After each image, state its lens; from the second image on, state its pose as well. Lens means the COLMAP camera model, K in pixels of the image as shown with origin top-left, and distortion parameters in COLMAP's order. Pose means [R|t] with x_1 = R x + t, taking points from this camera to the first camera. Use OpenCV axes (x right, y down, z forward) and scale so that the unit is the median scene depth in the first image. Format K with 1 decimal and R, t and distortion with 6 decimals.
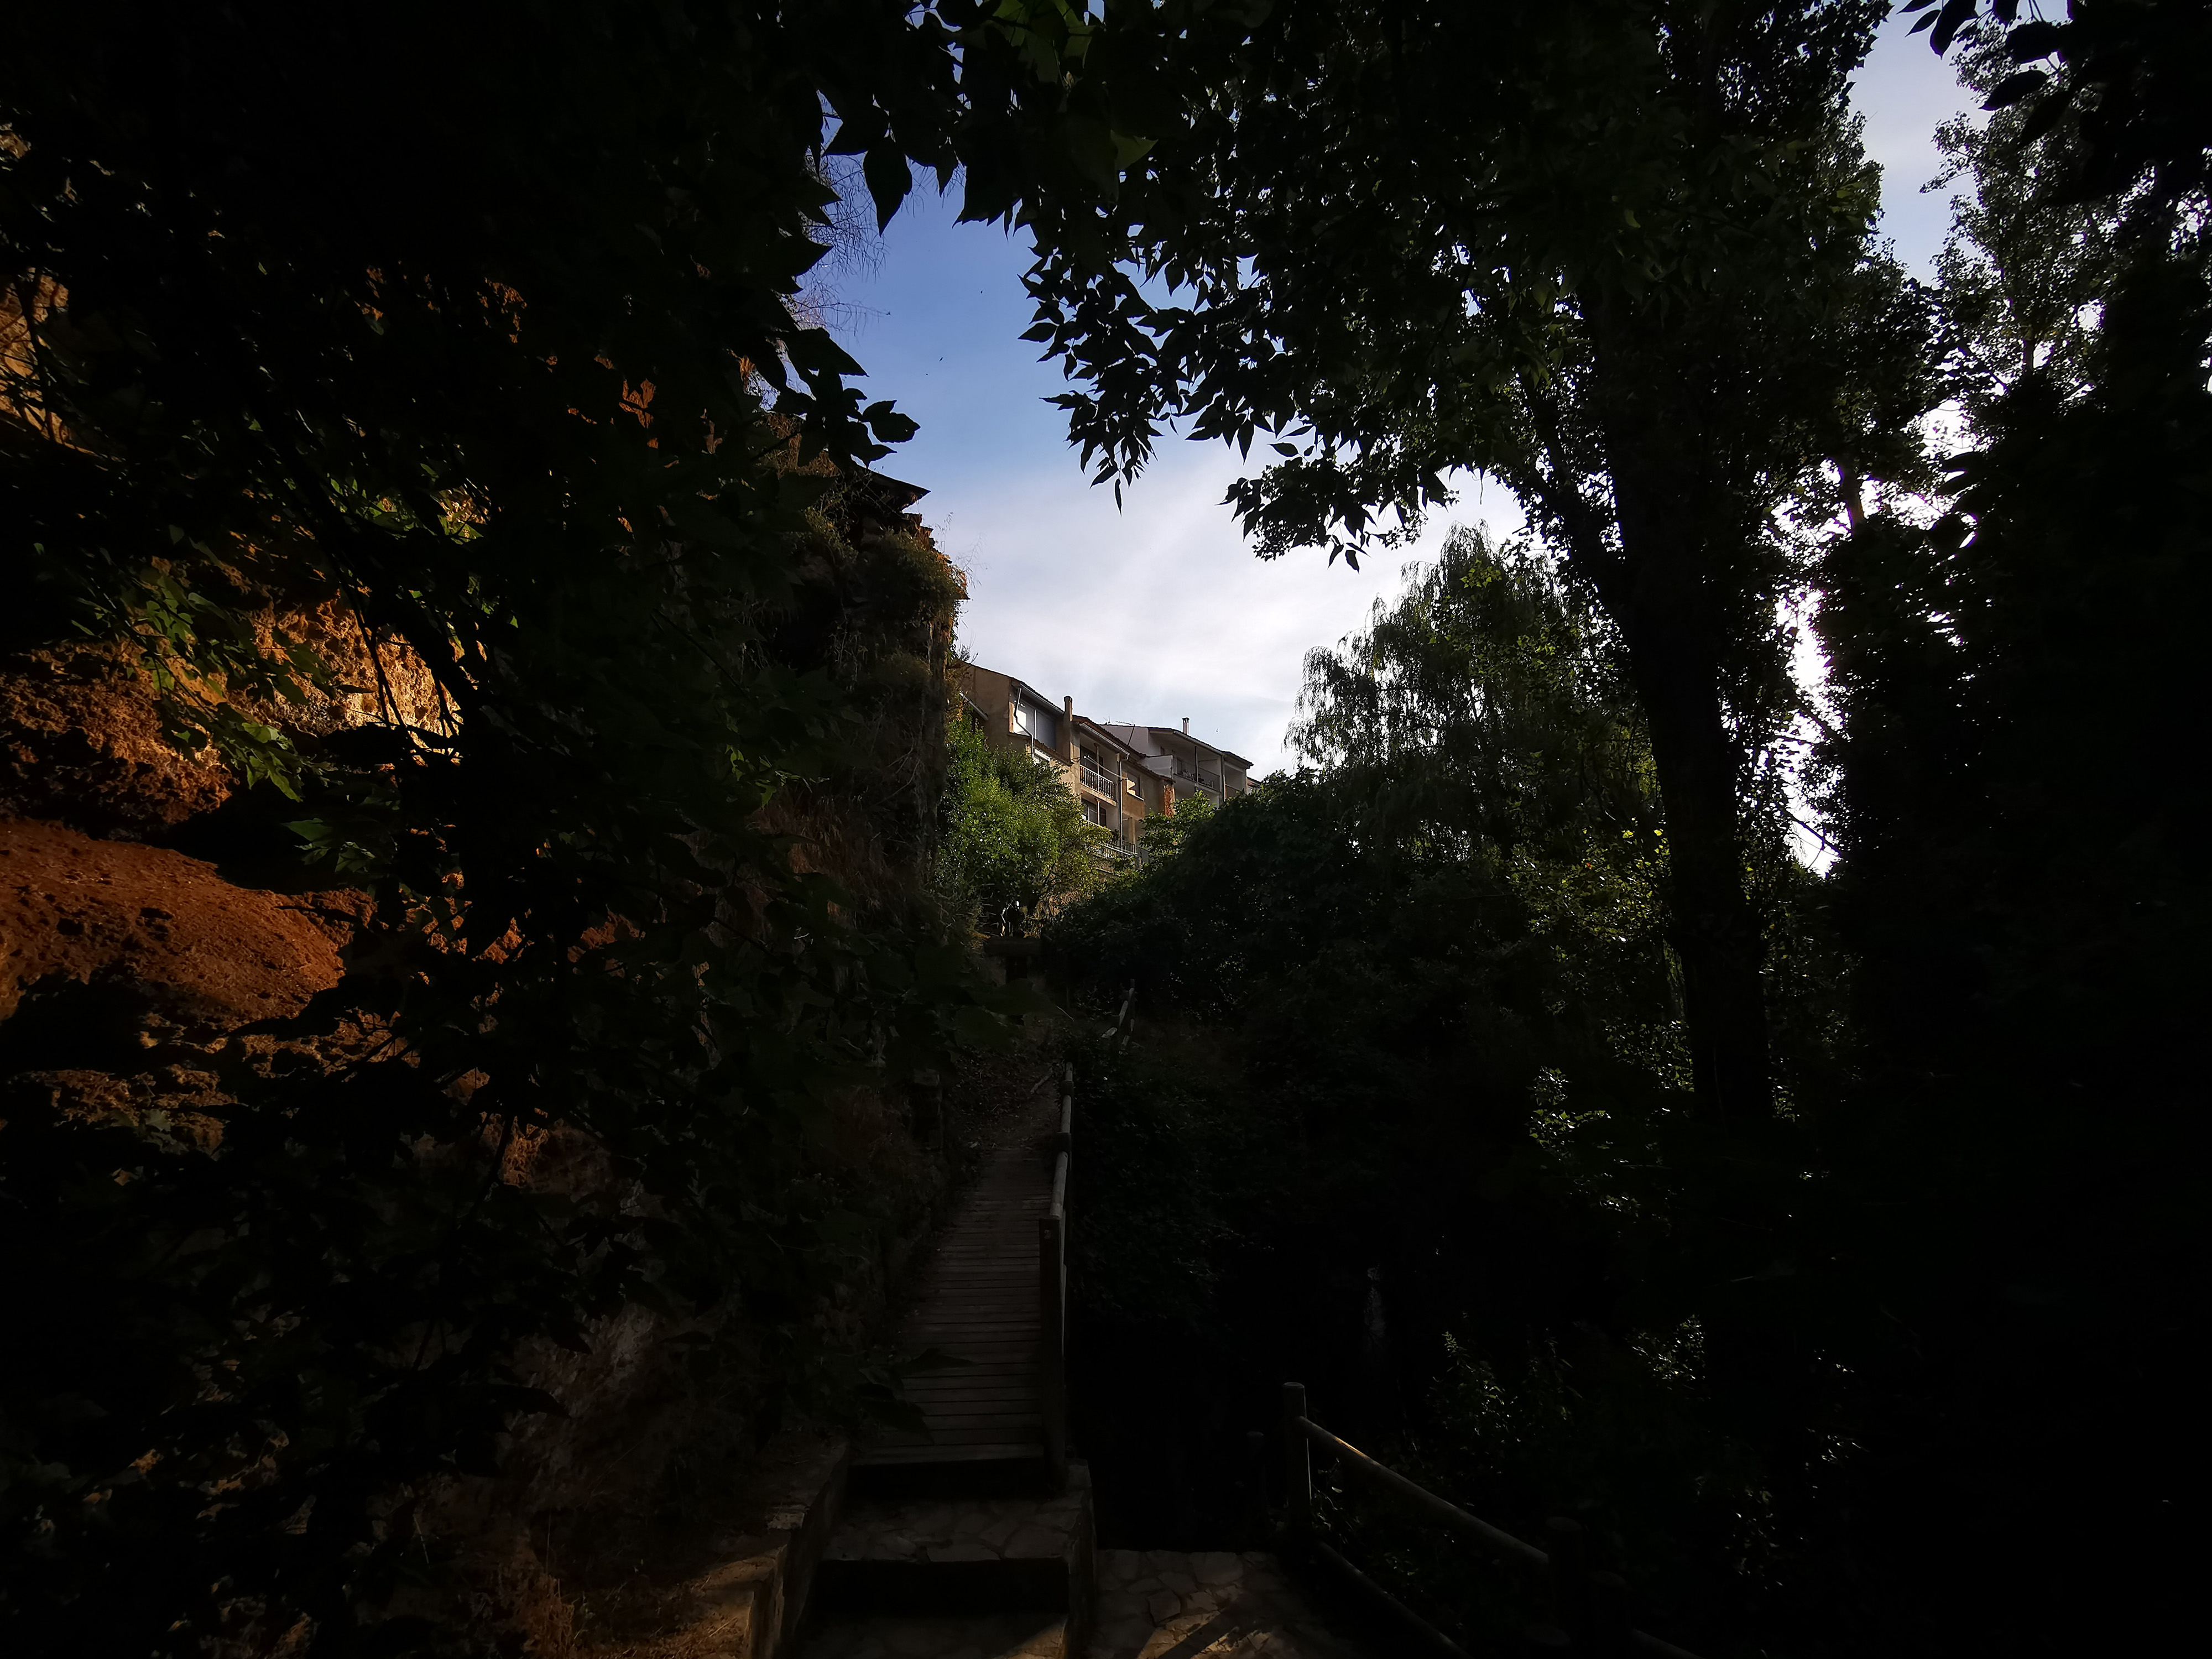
lens RADIAL K [[1031.1, 0, 1106.7], [0, 1031.1, 830.7], [0, 0, 1]] dist [0.002764, 0.001409]
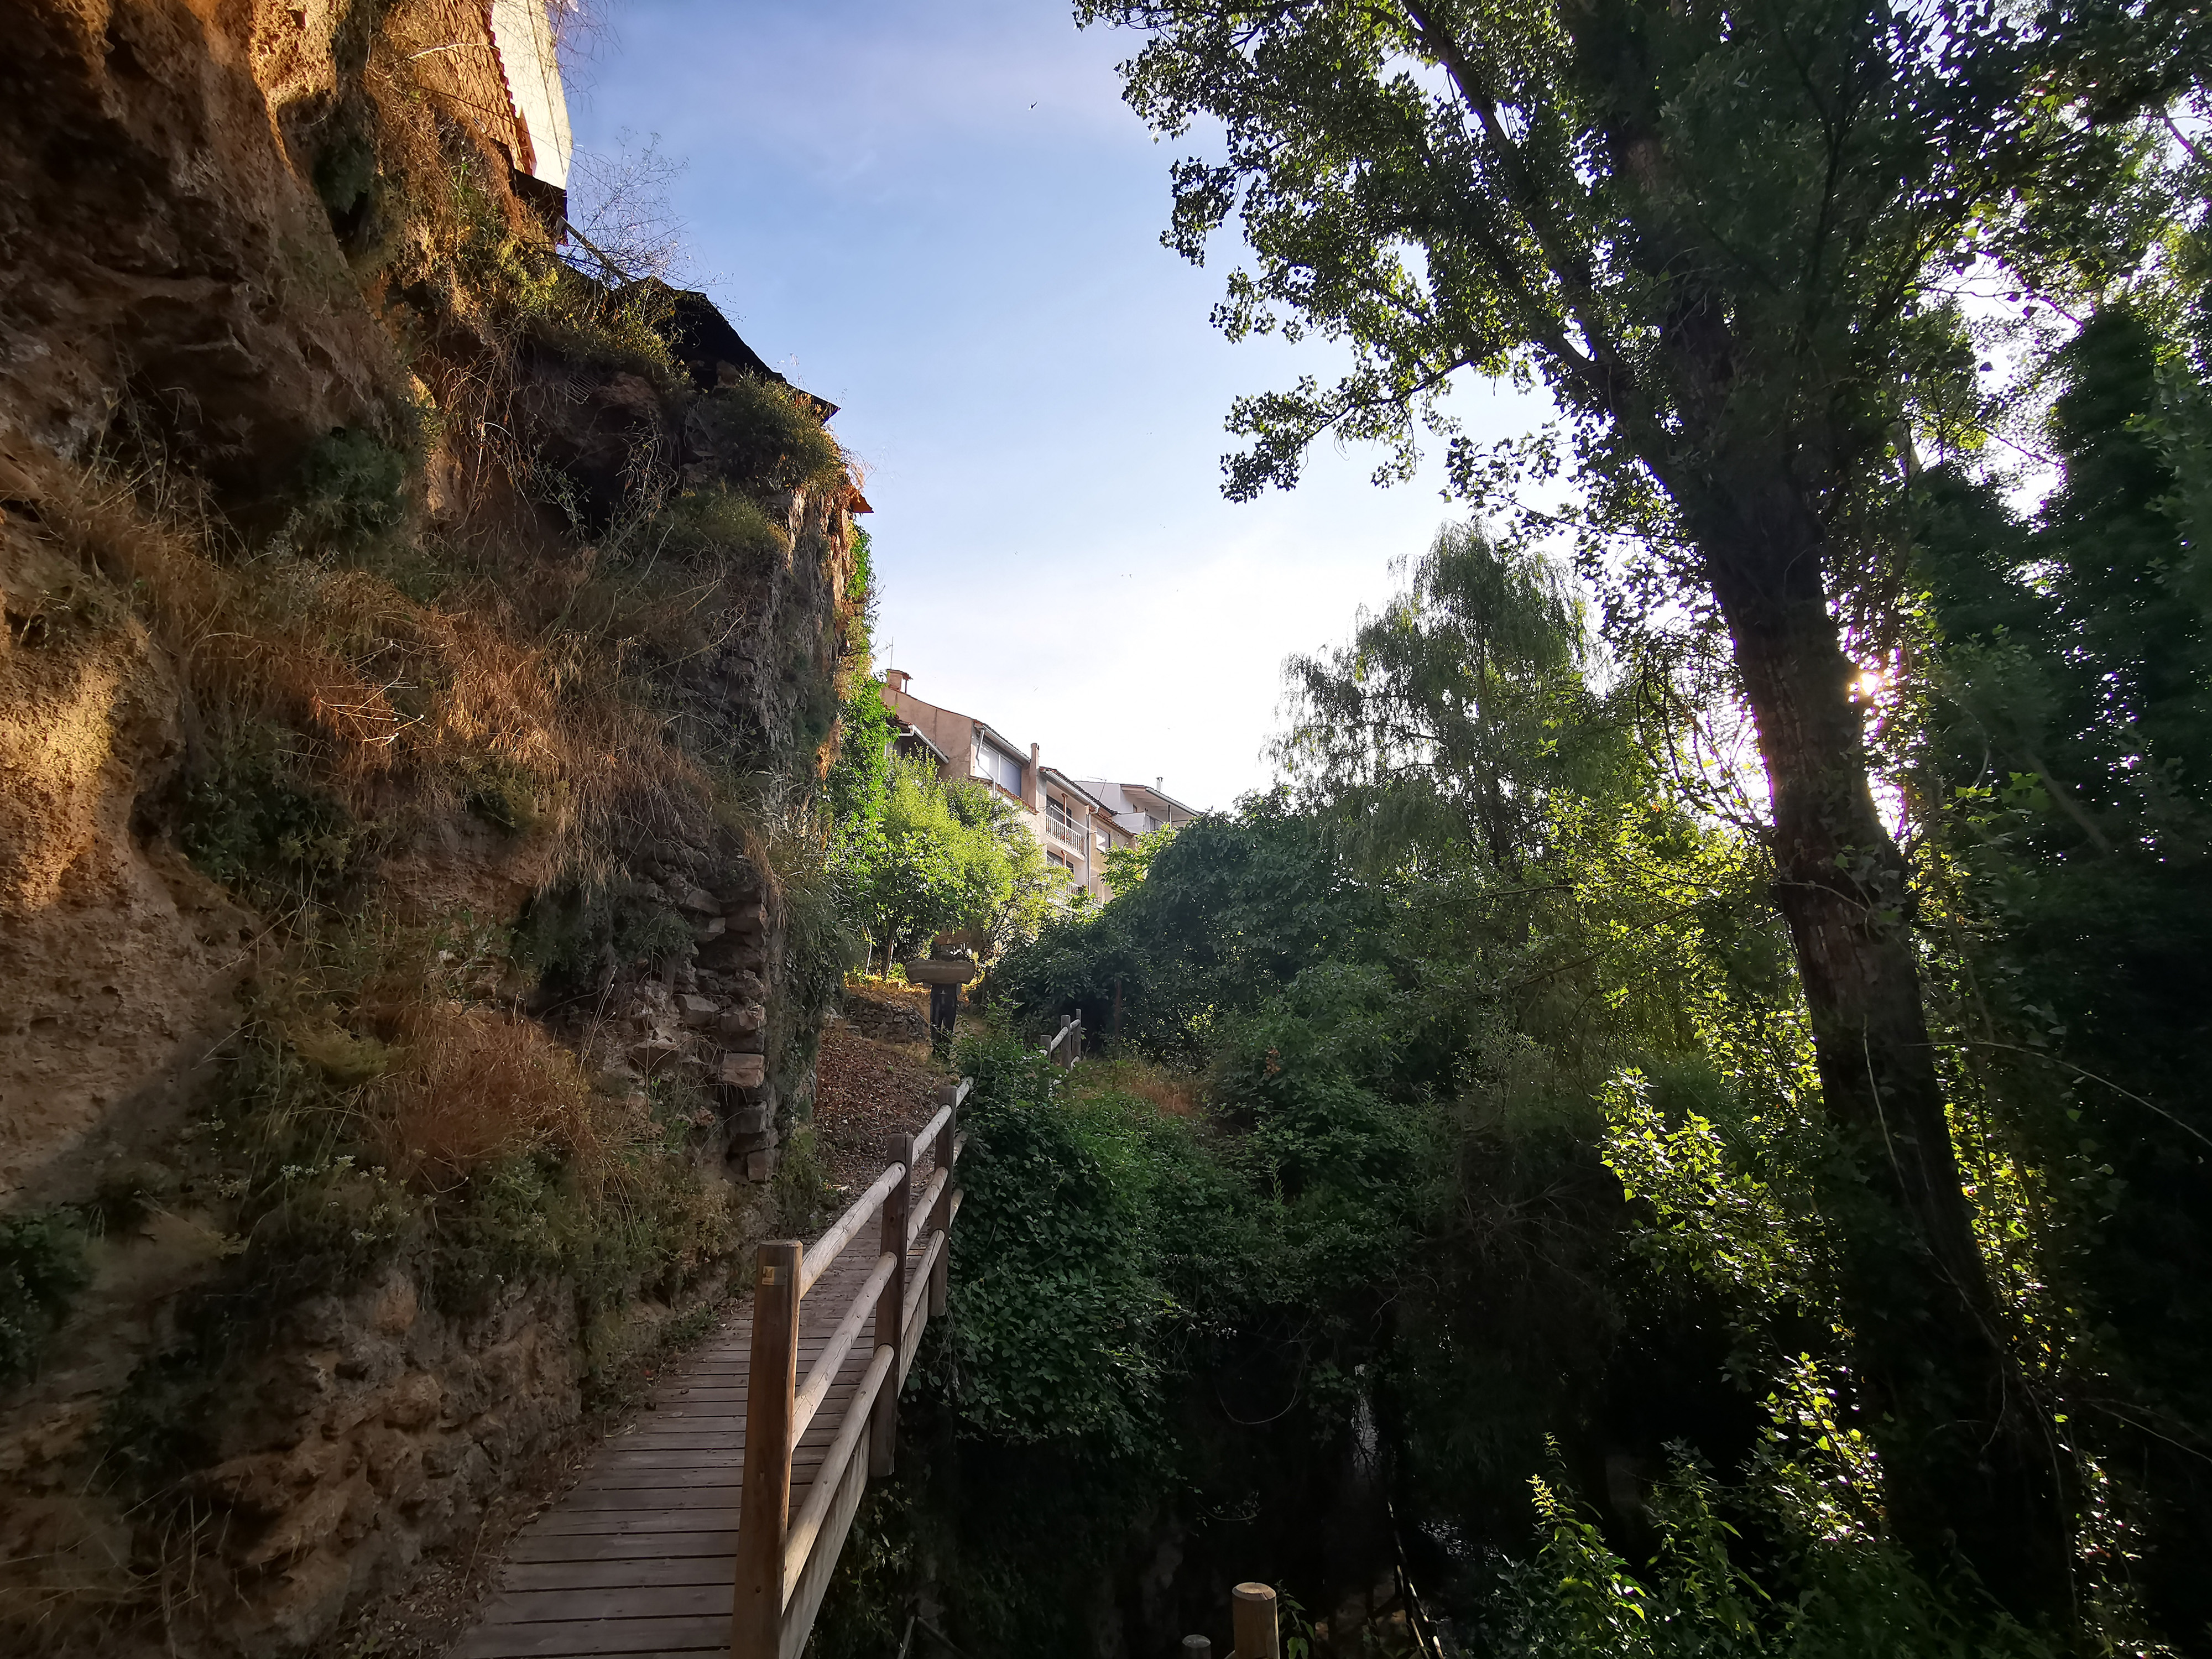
lens RADIAL K [[1031.1, 0, 1105.5], [0, 1031.1, 827.9], [0, 0, 1]] dist [0.002764, 0.001409]
pose [[0.999688, 0.015807, 0.019345, 0.022823], [-0.014215, 0.996705, -0.079861, 0.050439], [-0.020543, 0.079561, 0.996618, 0.114341]]
